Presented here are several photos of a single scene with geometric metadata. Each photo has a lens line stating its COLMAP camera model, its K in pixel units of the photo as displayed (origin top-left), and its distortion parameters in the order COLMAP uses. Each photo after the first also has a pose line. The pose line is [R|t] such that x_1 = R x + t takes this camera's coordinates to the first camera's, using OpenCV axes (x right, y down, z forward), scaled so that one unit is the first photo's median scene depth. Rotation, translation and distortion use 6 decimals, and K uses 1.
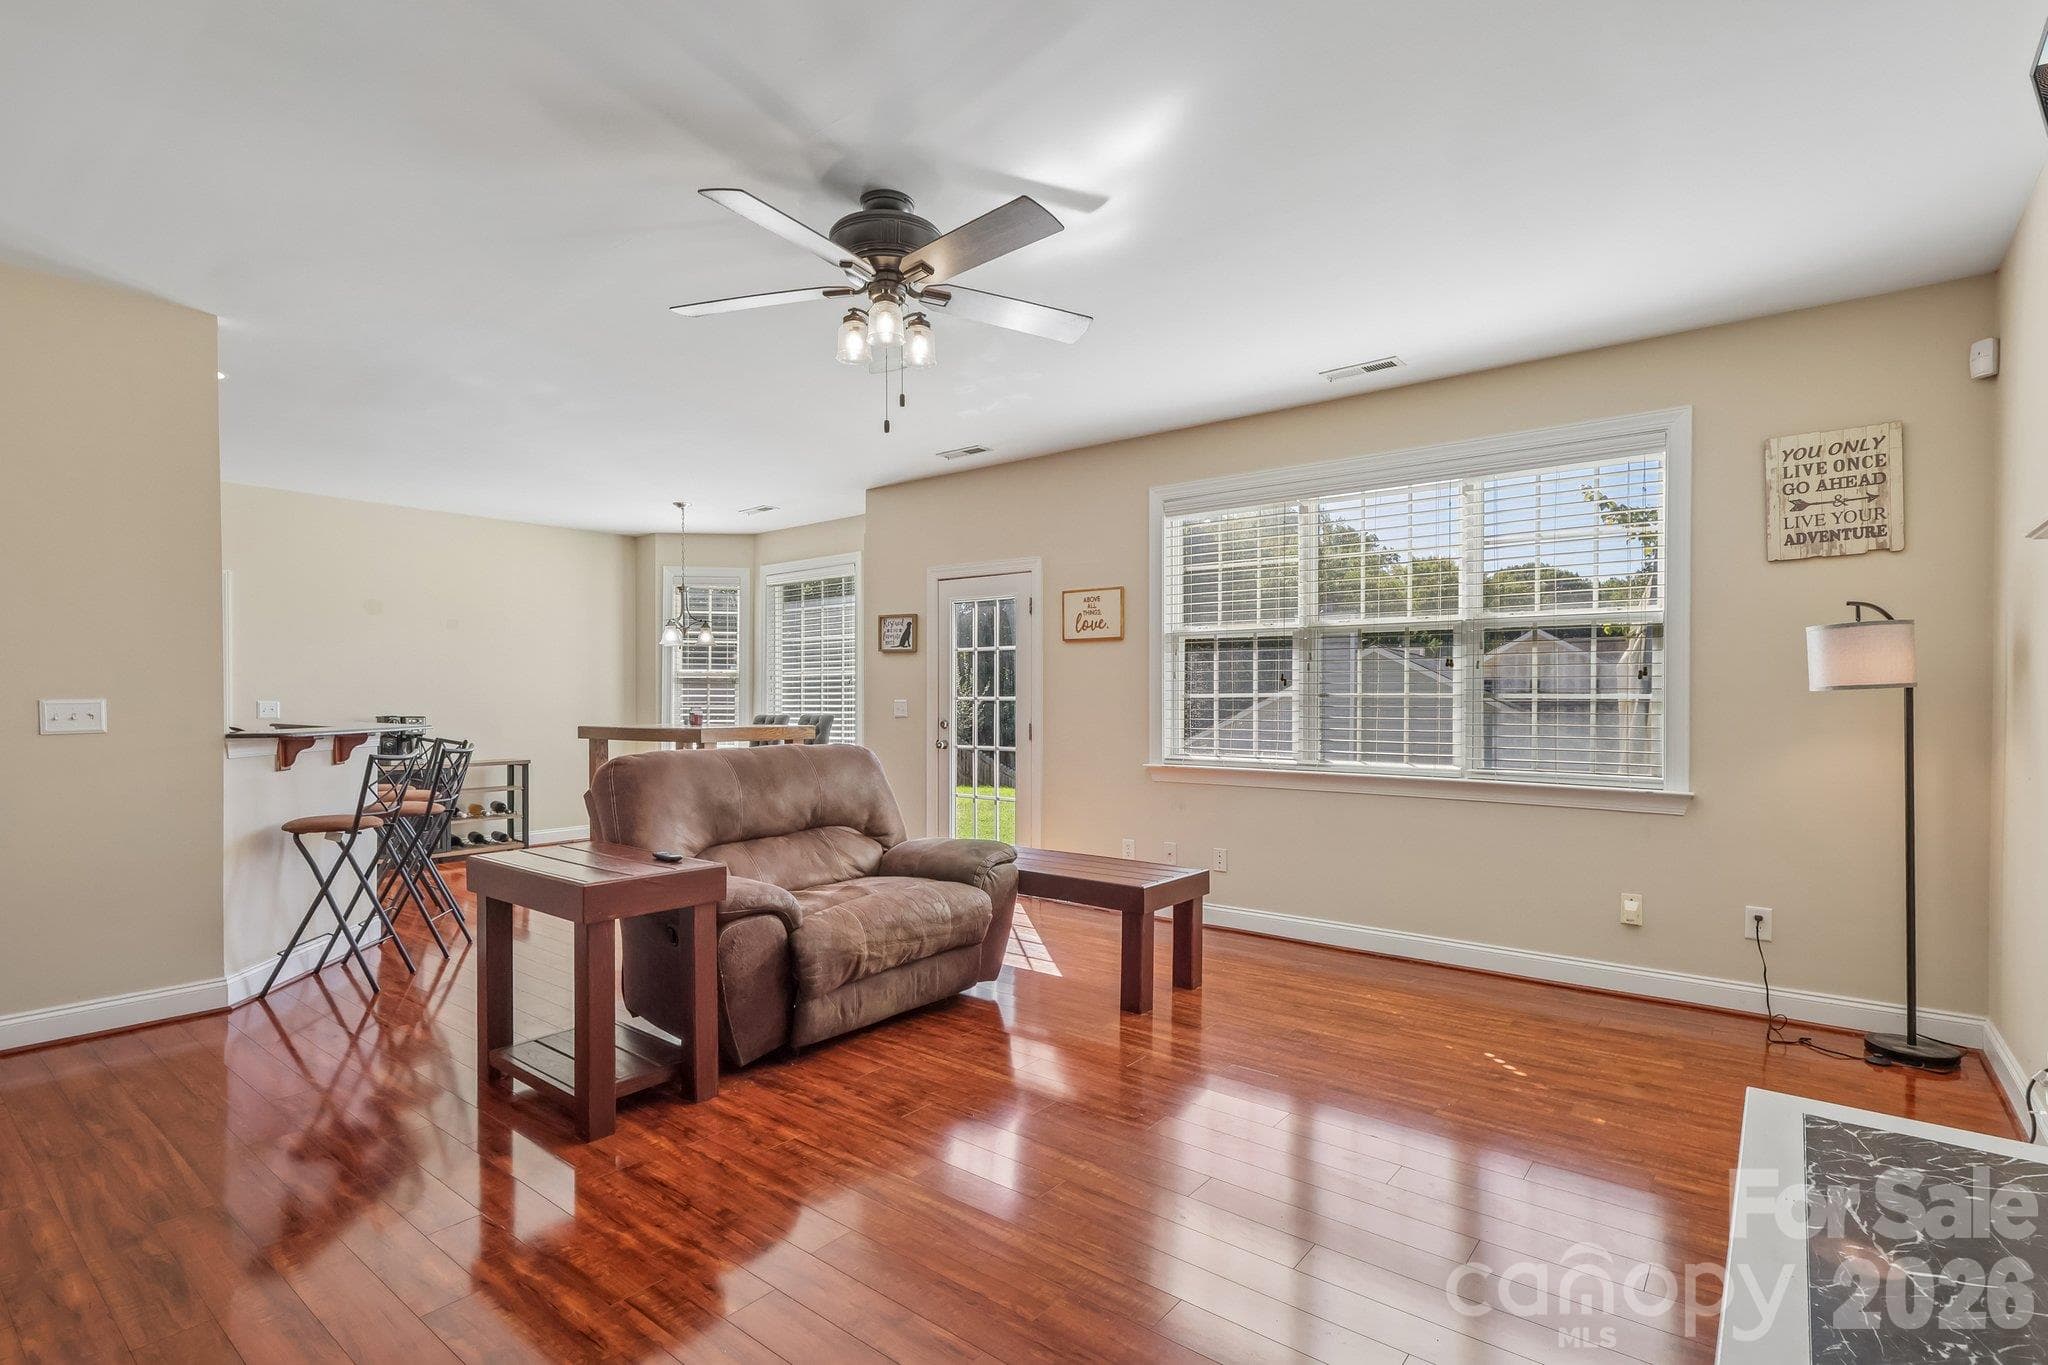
lens RADIAL K [[936.5, 0, 1025.9], [0, 936.5, 699.7], [0, 0, 1]] dist [-0.004633, 0.000076]
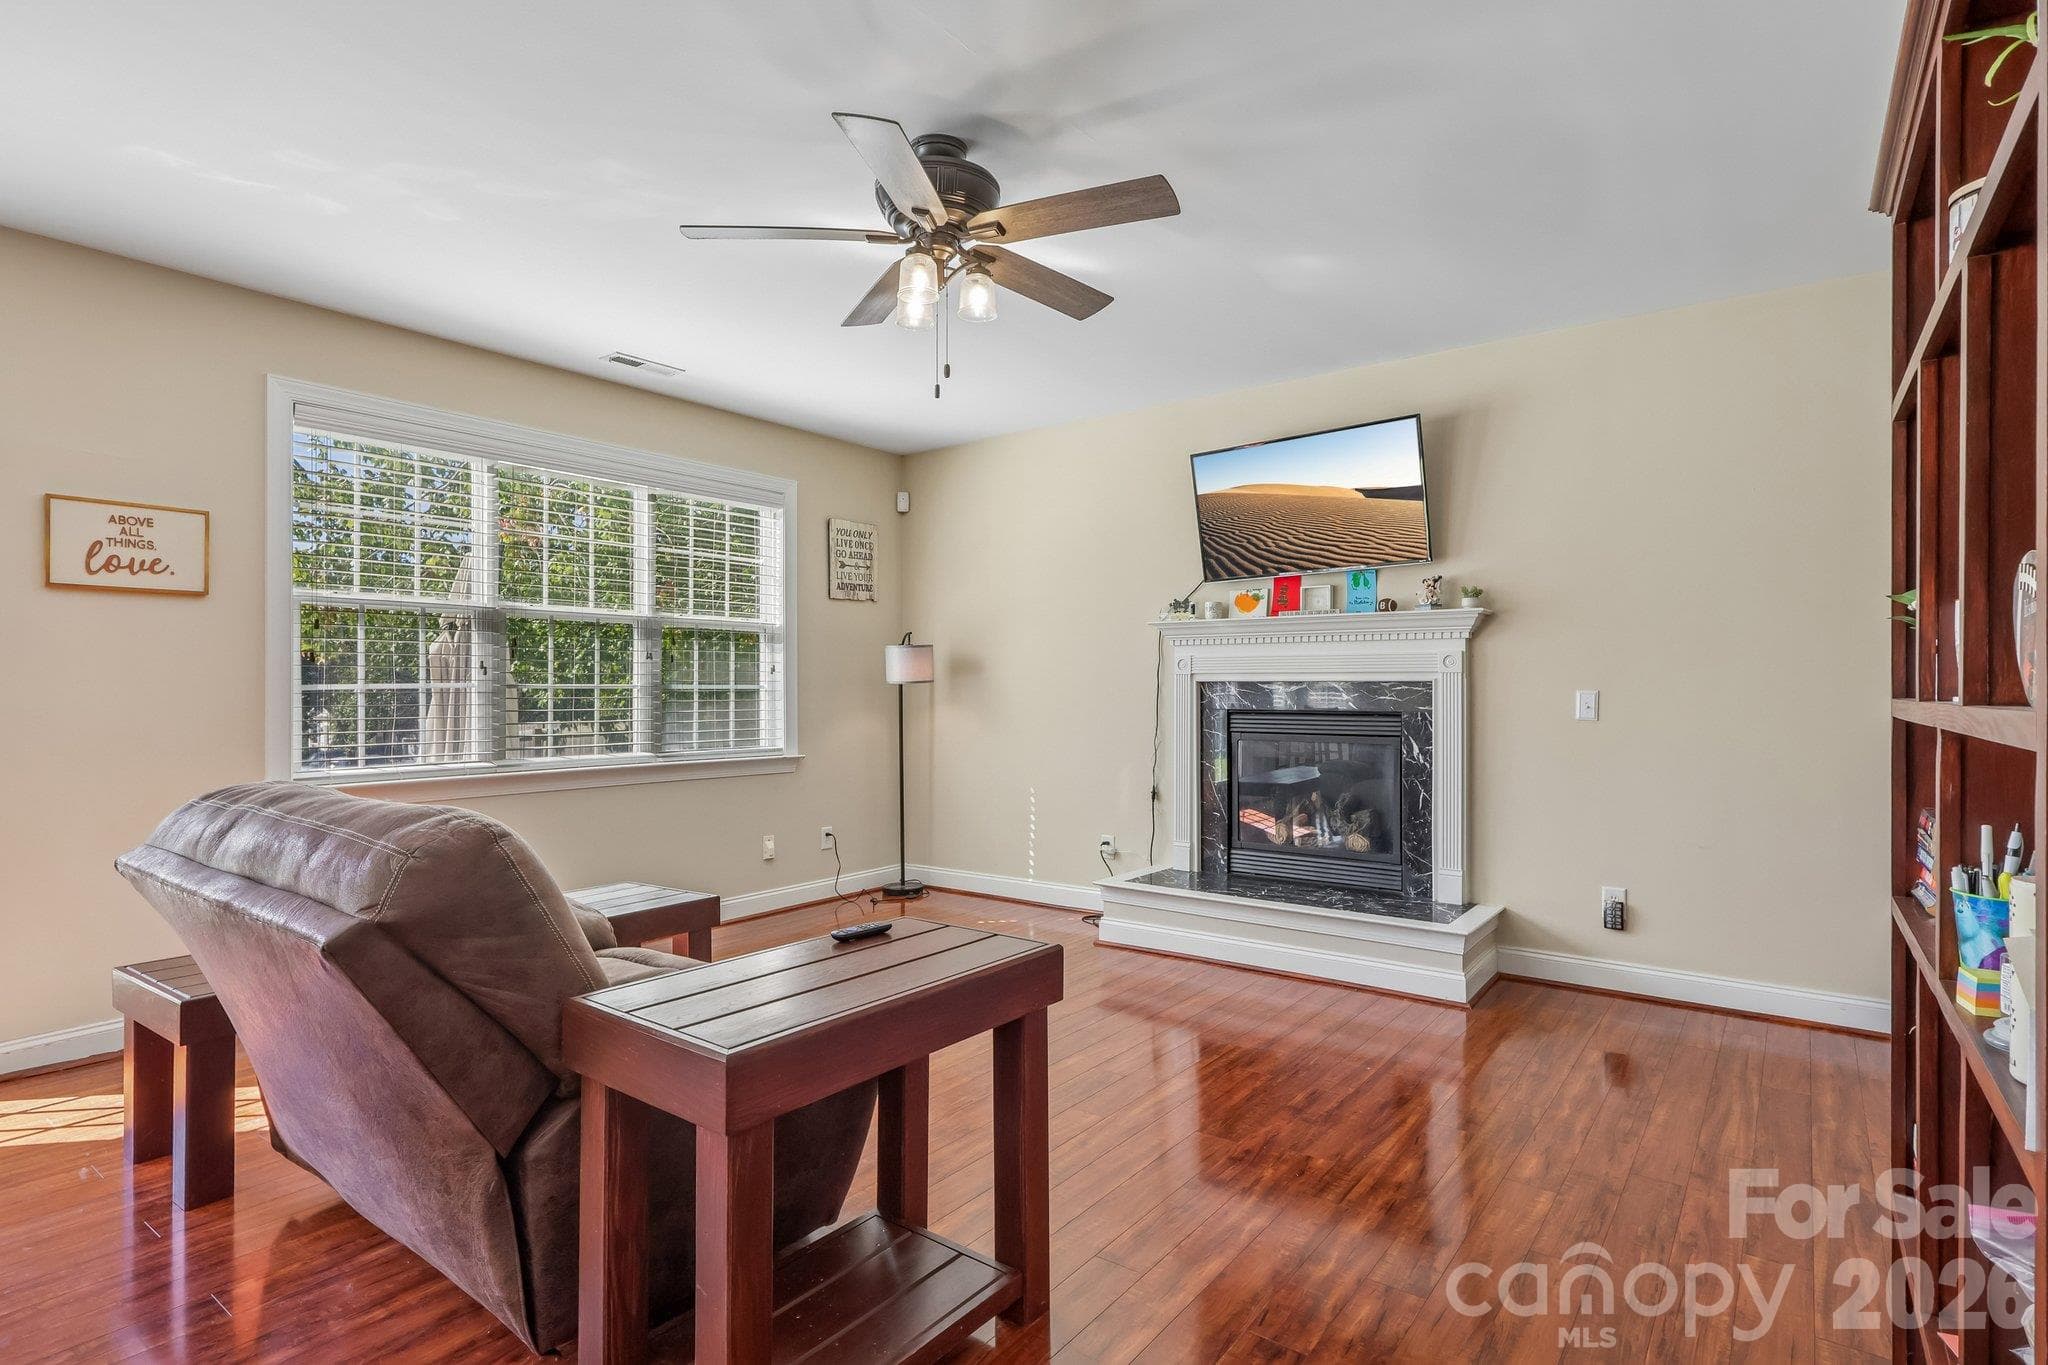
lens RADIAL K [[996.9, 0, 1023.1], [0, 996.9, 682.3], [0, 0, 1]] dist [-0.001870, 0.000319]
pose [[0.011792, 0.004309, 0.999921, -0.717799], [0.002892, 0.999986, -0.004344, -0.003382], [-0.999926, 0.002943, 0.011780, 0.581563]]
